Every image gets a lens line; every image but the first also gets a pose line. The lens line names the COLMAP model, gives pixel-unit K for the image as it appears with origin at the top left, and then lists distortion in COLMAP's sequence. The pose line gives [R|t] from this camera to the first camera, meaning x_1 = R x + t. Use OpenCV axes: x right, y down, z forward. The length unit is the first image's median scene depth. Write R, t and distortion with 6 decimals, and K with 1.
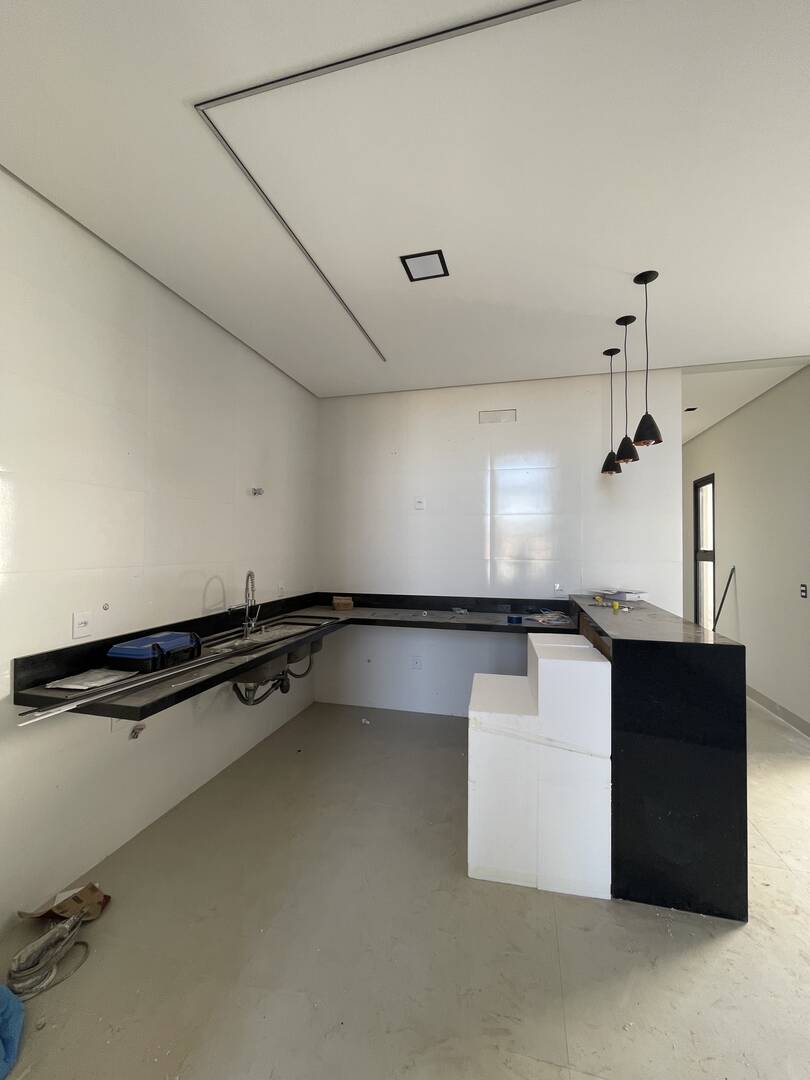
lens RADIAL K [[436.5, 0, 408.0], [0, 436.5, 537.5], [0, 0, 1]] dist [-0.002626, 0.000315]
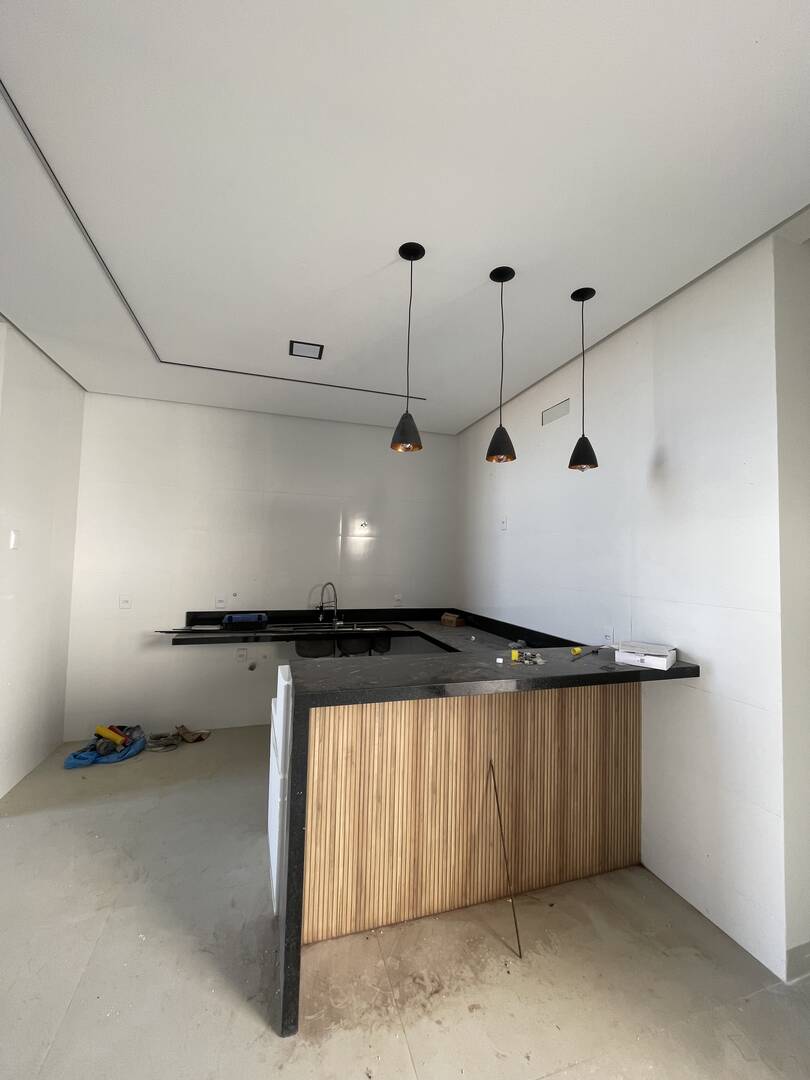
lens RADIAL K [[436.5, 0, 408.0], [0, 436.5, 537.5], [0, 0, 1]] dist [-0.002626, 0.000315]
pose [[0.533409, -0.033423, -0.845197, 1.274536], [-0.006111, 0.999041, -0.043363, -0.011517], [0.845835, 0.028296, 0.532693, 0.581385]]
